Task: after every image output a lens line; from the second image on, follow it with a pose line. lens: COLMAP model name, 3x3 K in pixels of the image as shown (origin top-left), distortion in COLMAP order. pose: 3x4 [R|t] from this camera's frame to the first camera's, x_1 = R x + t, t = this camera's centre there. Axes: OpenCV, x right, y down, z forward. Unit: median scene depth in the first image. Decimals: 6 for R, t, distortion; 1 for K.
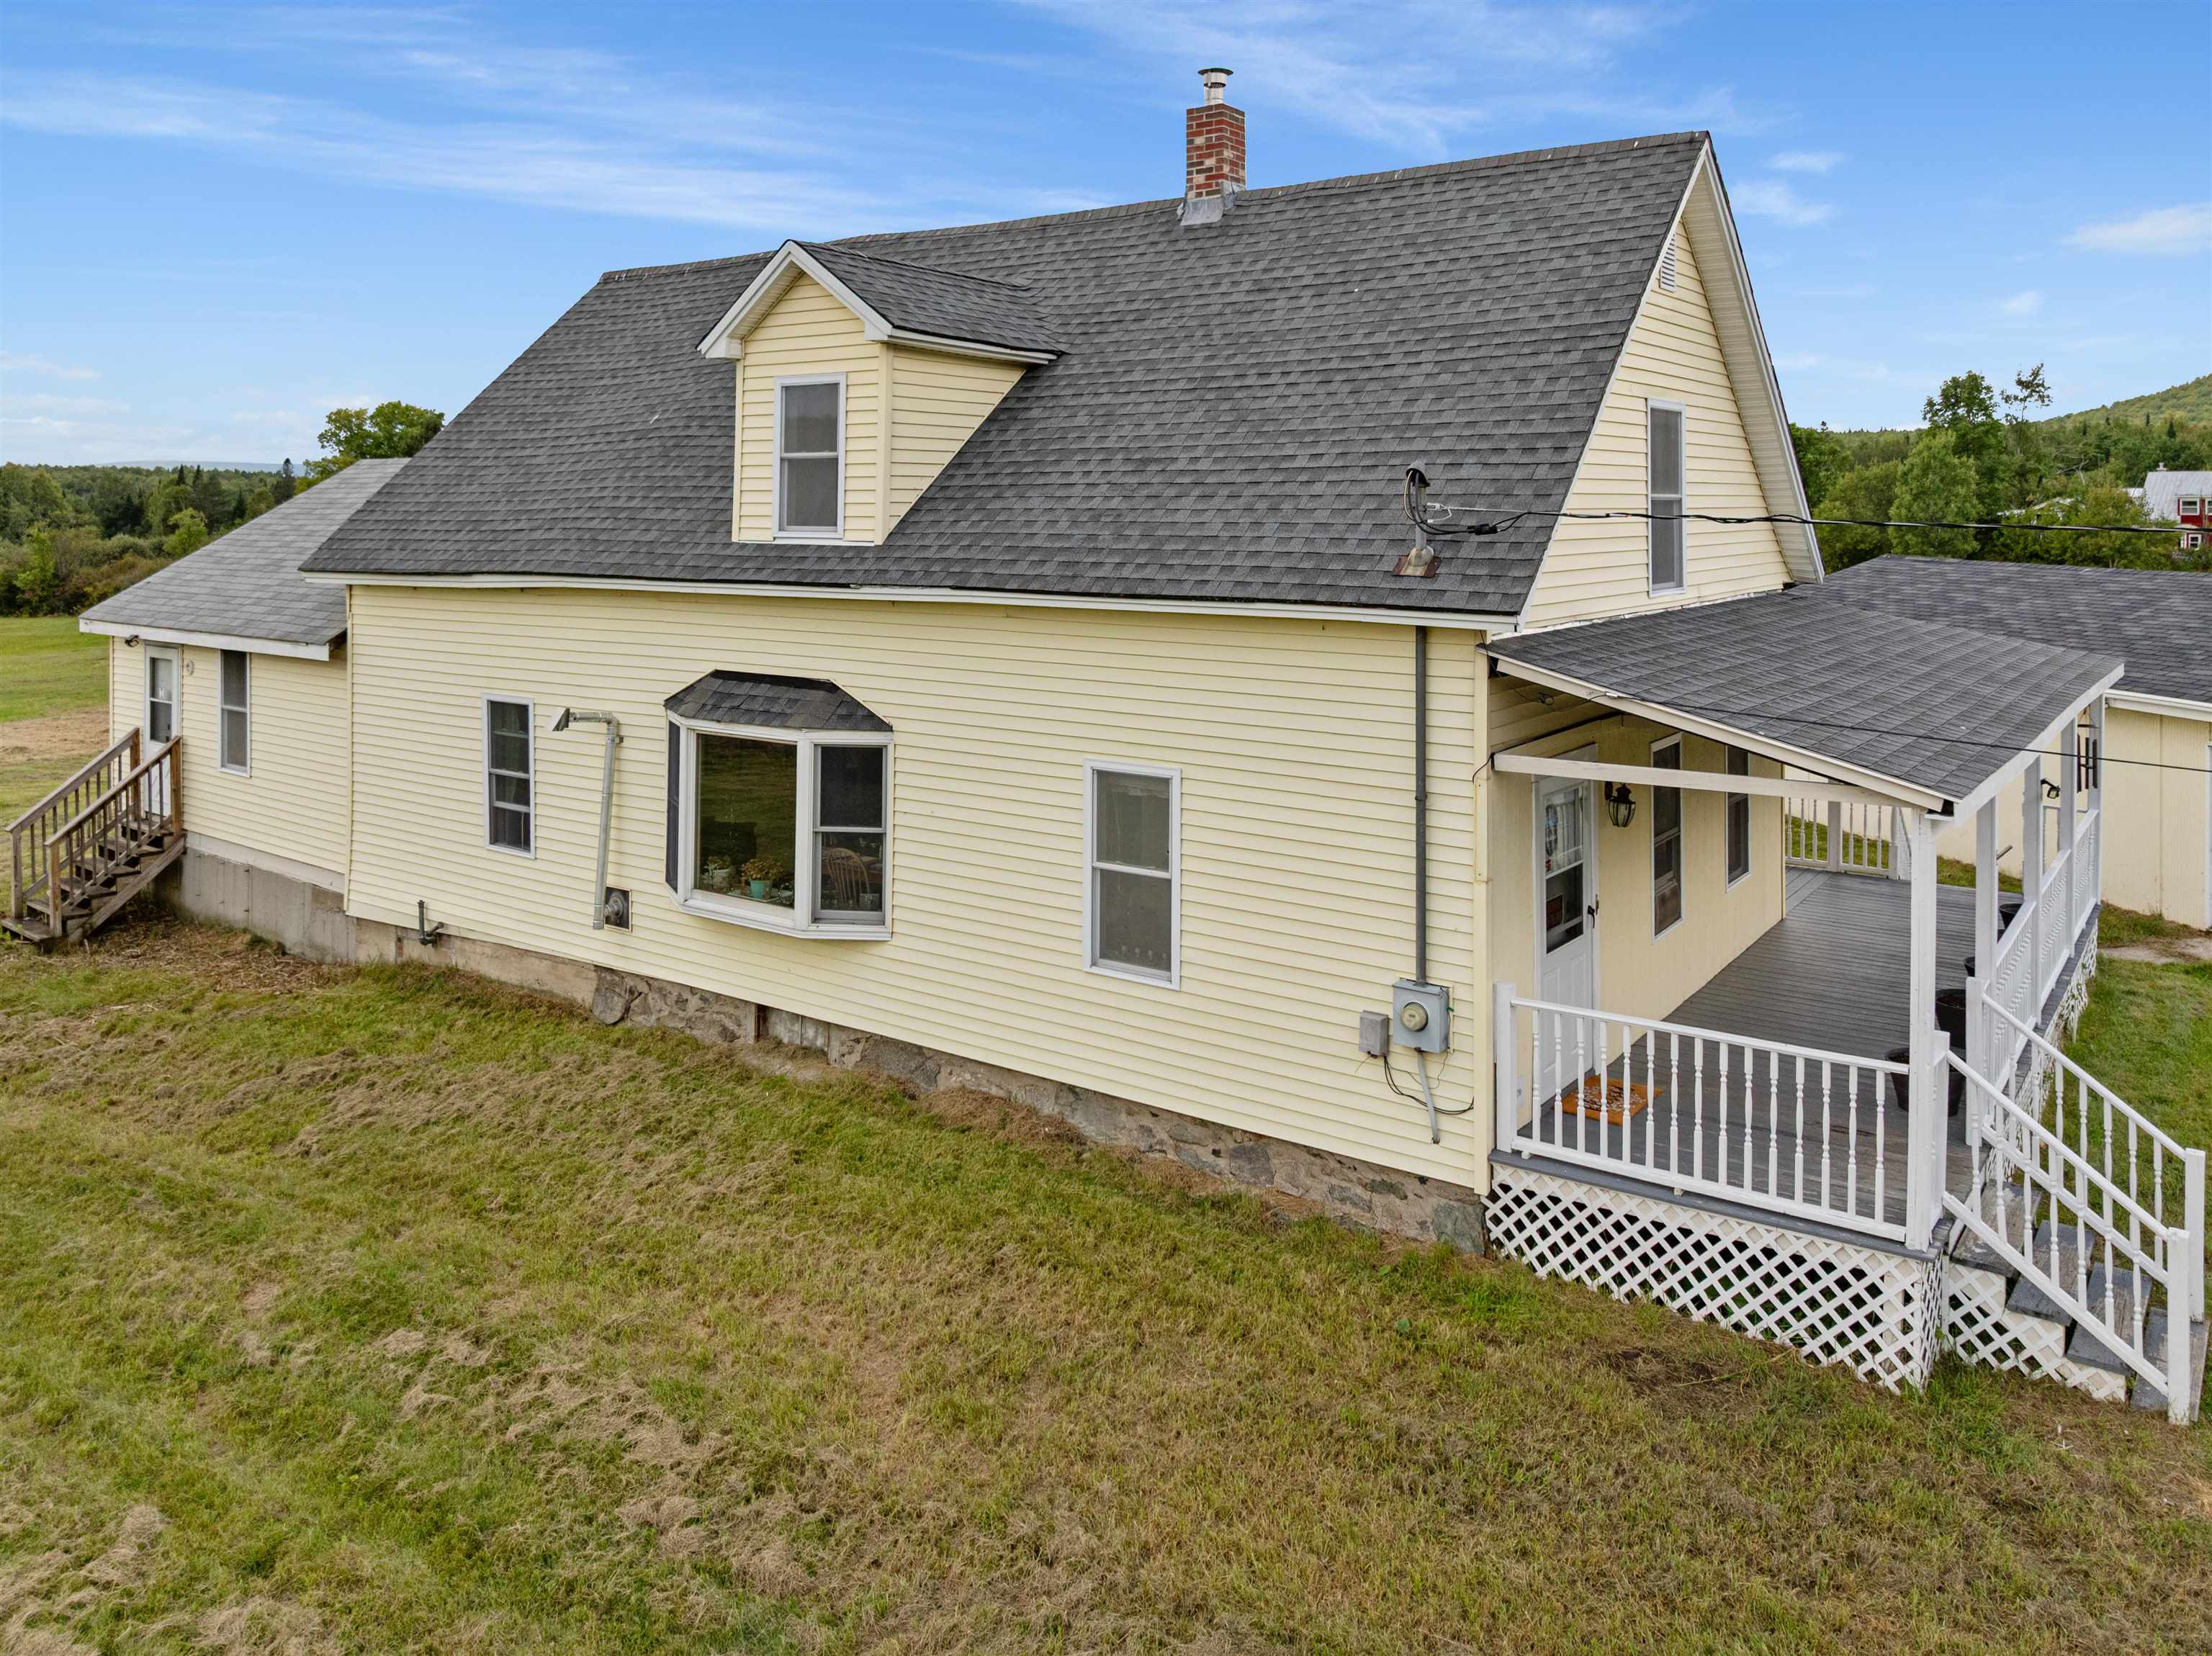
lens RADIAL K [[1644.2, 0, 1110.0], [0, 1644.2, 523.4], [0, 0, 1]] dist [-0.025810, 0.002539]
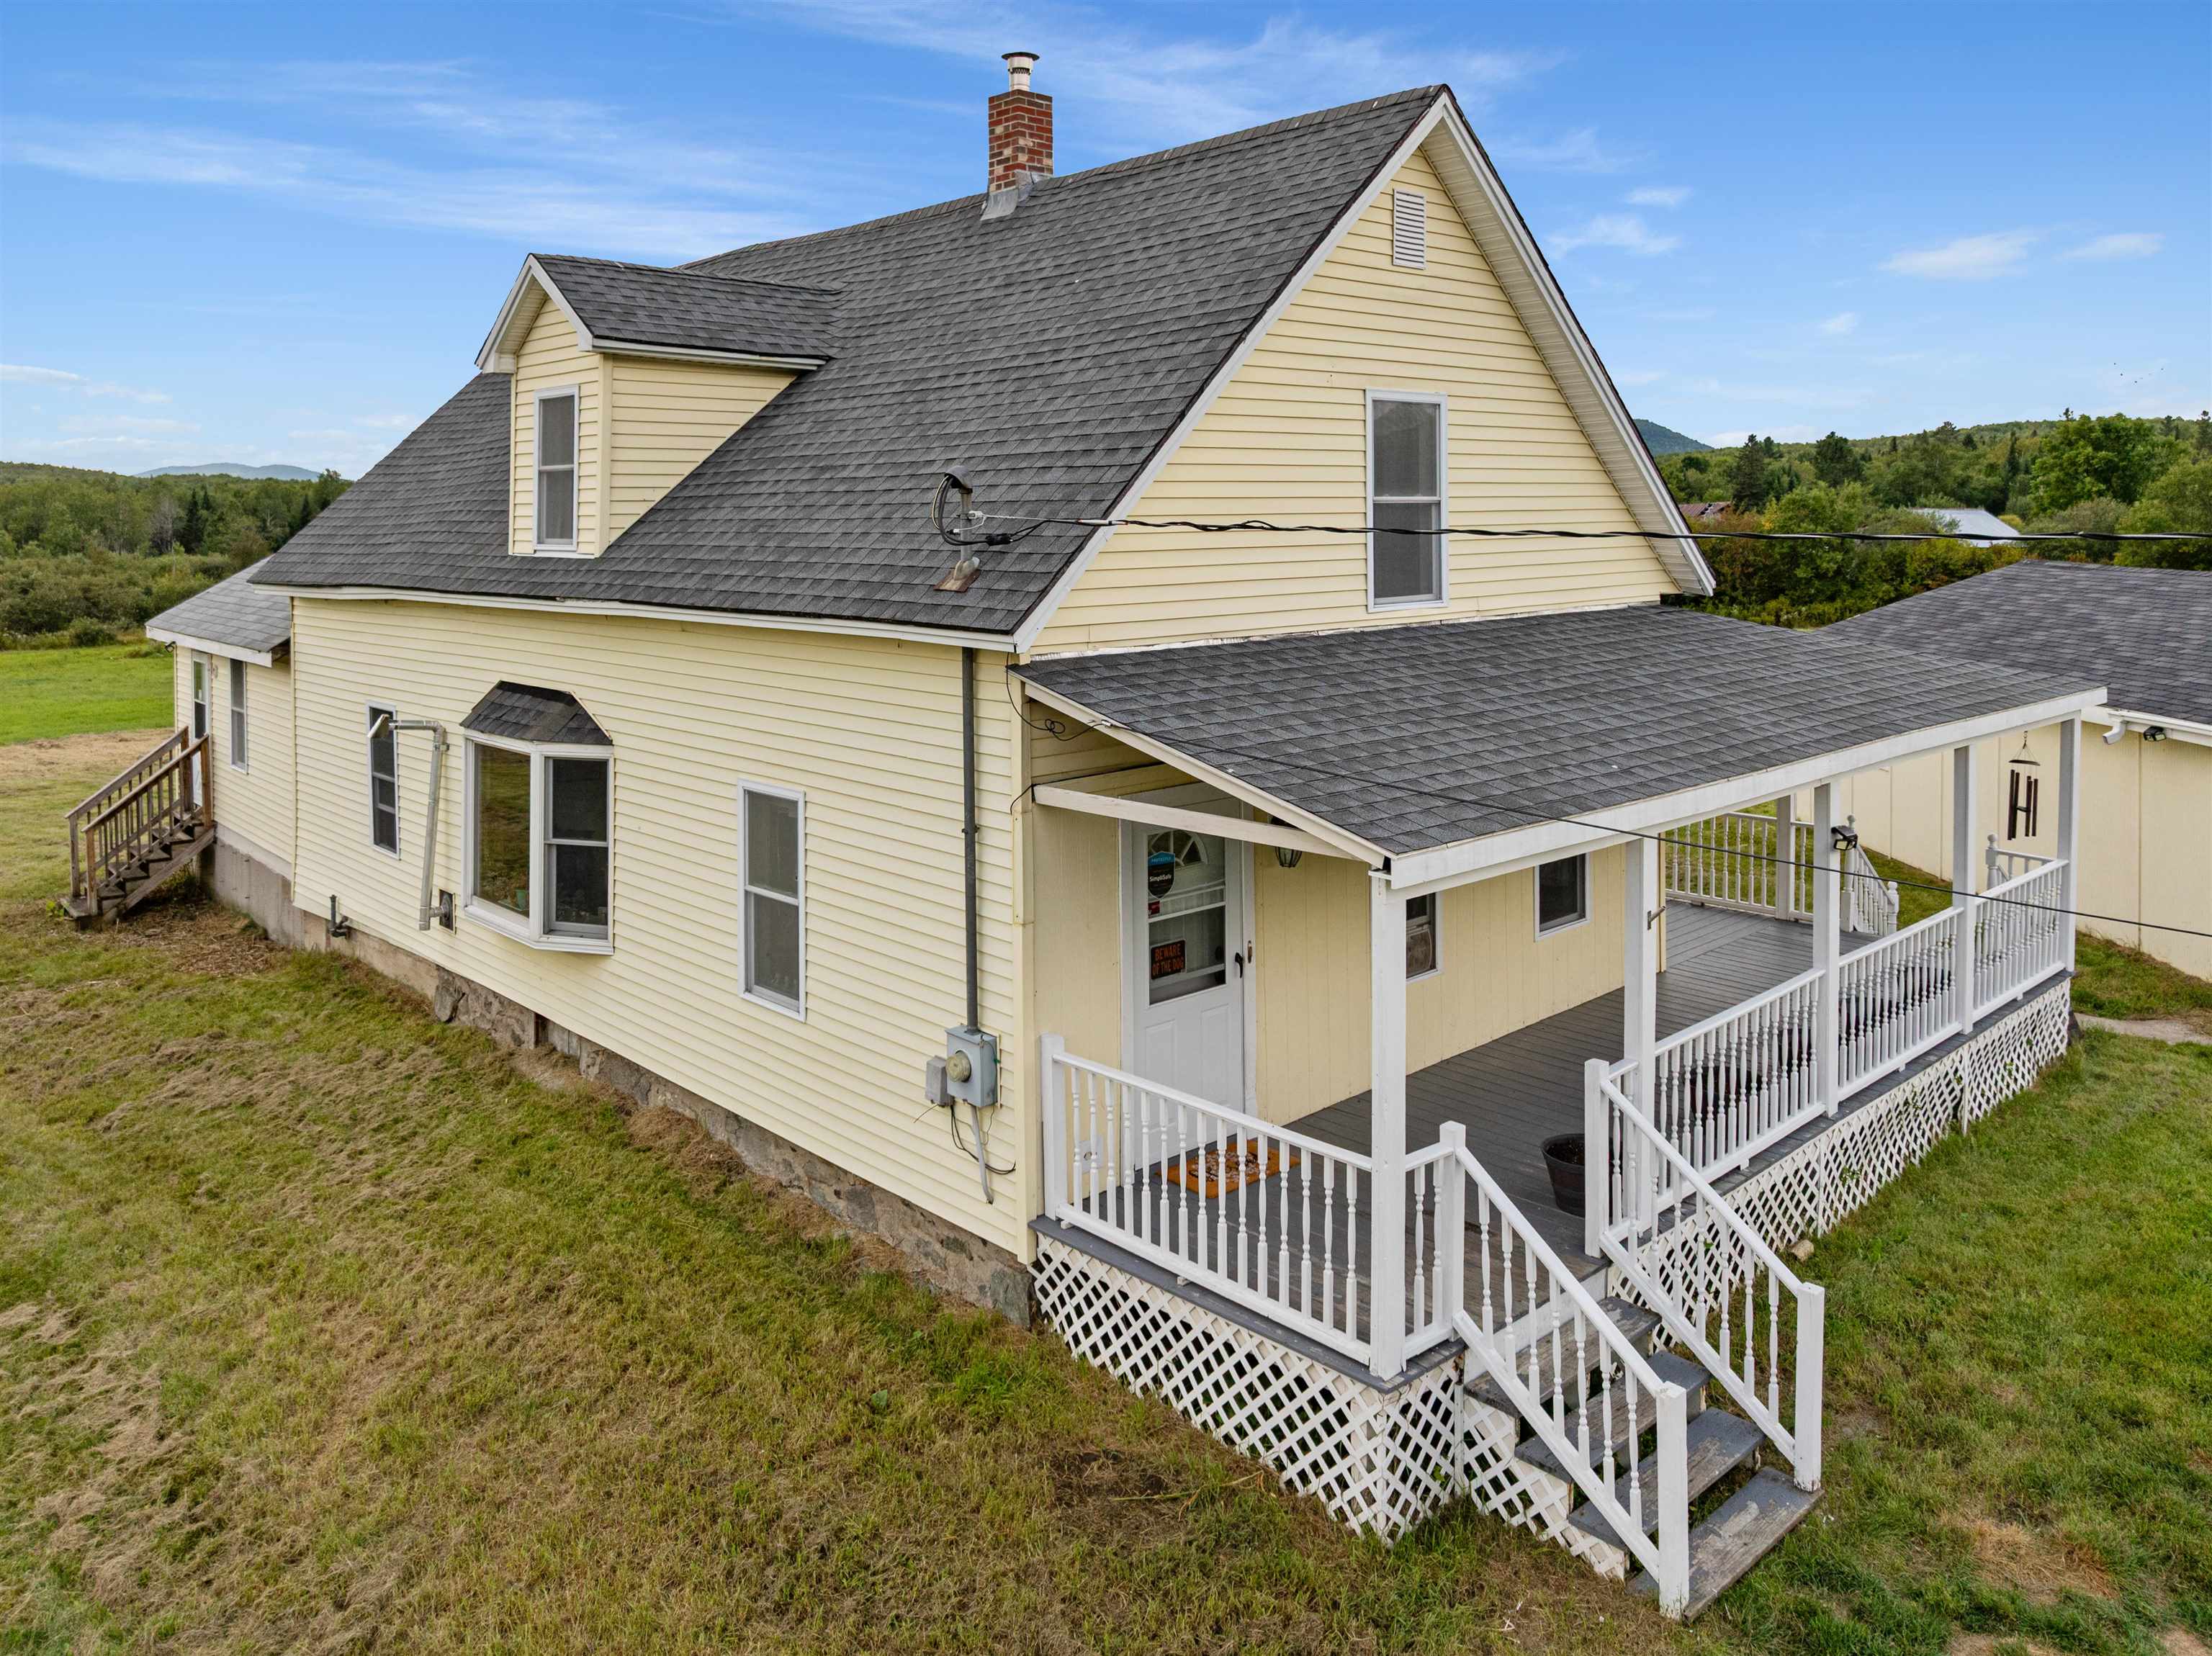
lens RADIAL K [[1642.8, 0, 1098.9], [0, 1642.8, 556.3], [0, 0, 1]] dist [-0.027662, 0.003356]
pose [[0.979654, -0.004998, -0.200630, 0.388423], [0.008322, 0.999842, 0.015730, -0.000752], [0.200519, -0.017080, 0.979541, 0.099276]]
